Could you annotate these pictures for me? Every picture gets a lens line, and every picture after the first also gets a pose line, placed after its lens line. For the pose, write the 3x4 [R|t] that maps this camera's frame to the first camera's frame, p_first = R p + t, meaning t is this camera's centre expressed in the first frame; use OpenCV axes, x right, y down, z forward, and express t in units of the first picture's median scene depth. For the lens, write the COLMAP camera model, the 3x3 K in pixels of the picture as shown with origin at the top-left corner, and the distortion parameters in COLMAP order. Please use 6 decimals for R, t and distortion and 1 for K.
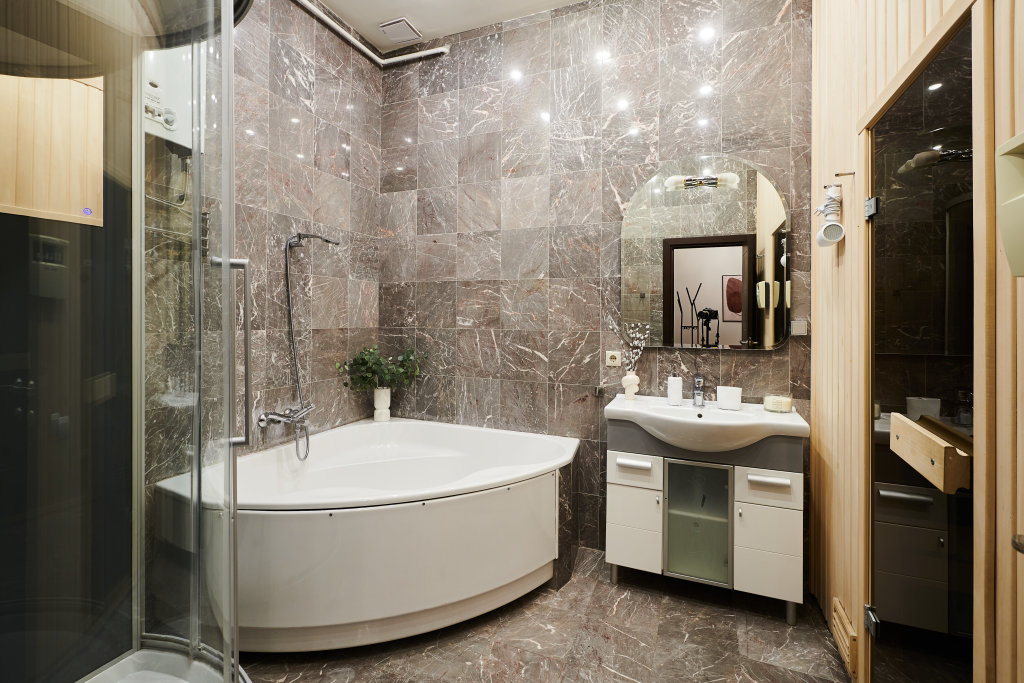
lens RADIAL K [[469.2, 0, 509.5], [0, 469.2, 346.2], [0, 0, 1]] dist [-0.002026, 0.000040]
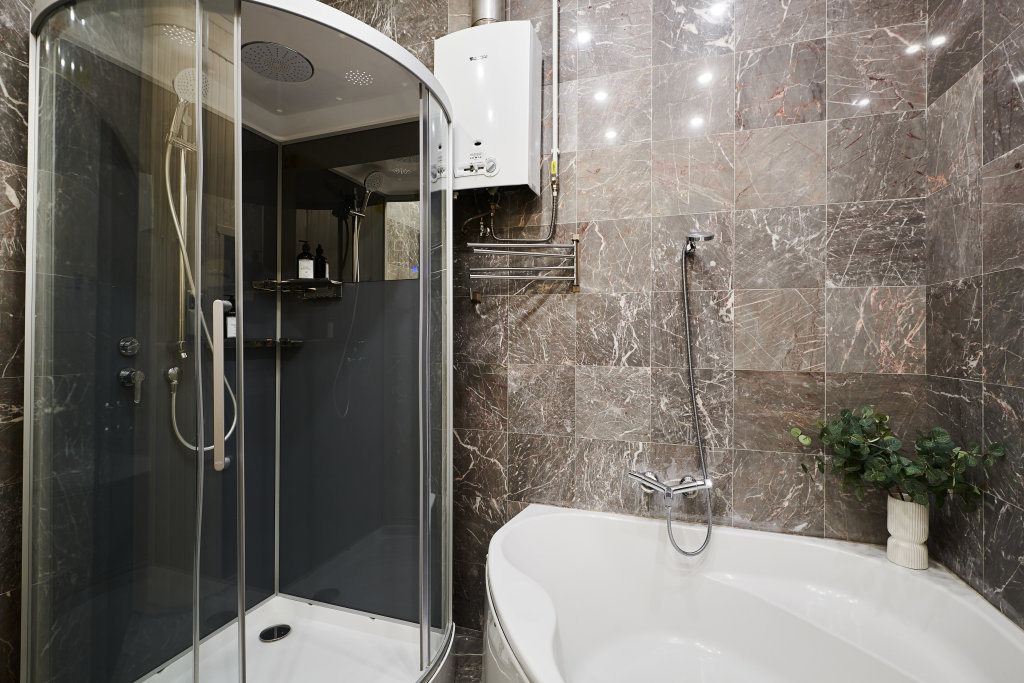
lens RADIAL K [[469.2, 0, 509.5], [0, 469.2, 346.2], [0, 0, 1]] dist [-0.002026, 0.000040]
pose [[0.064073, 0.010331, -0.997892, 0.229818], [-0.070244, 0.997513, 0.005817, -0.052065], [0.995470, 0.069723, 0.064639, 0.638798]]
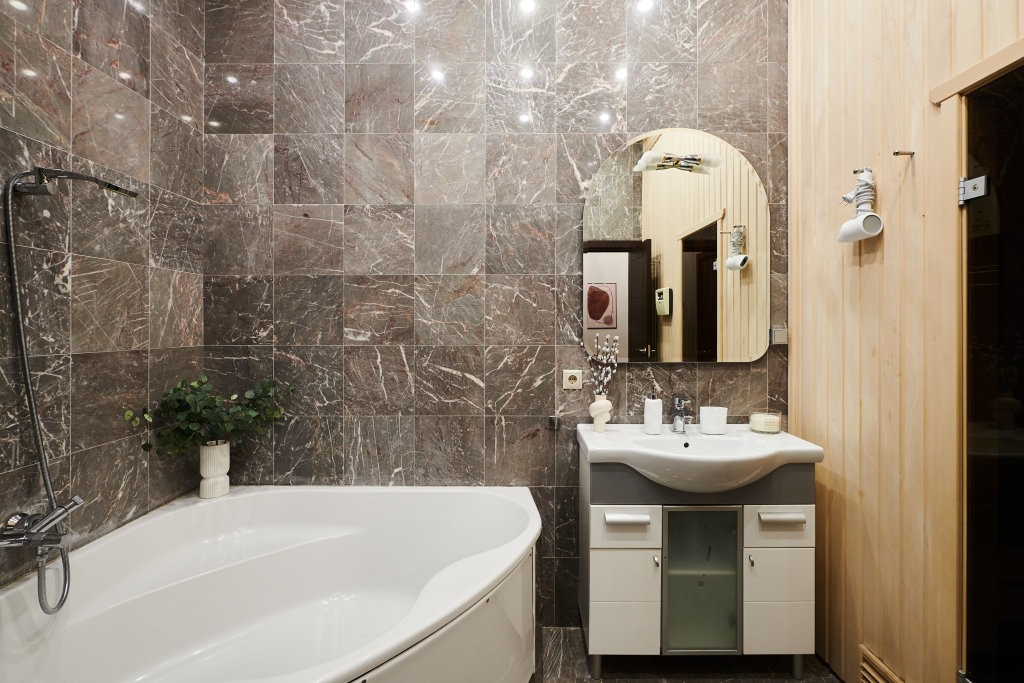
lens RADIAL K [[469.5, 0, 524.6], [0, 469.5, 344.1], [0, 0, 1]] dist [-0.001936, 0.000319]
pose [[0.923013, -0.024969, 0.383957, -0.150533], [0.033783, 0.999297, -0.016226, -0.022113], [-0.383282, 0.027948, 0.923208, 0.309486]]
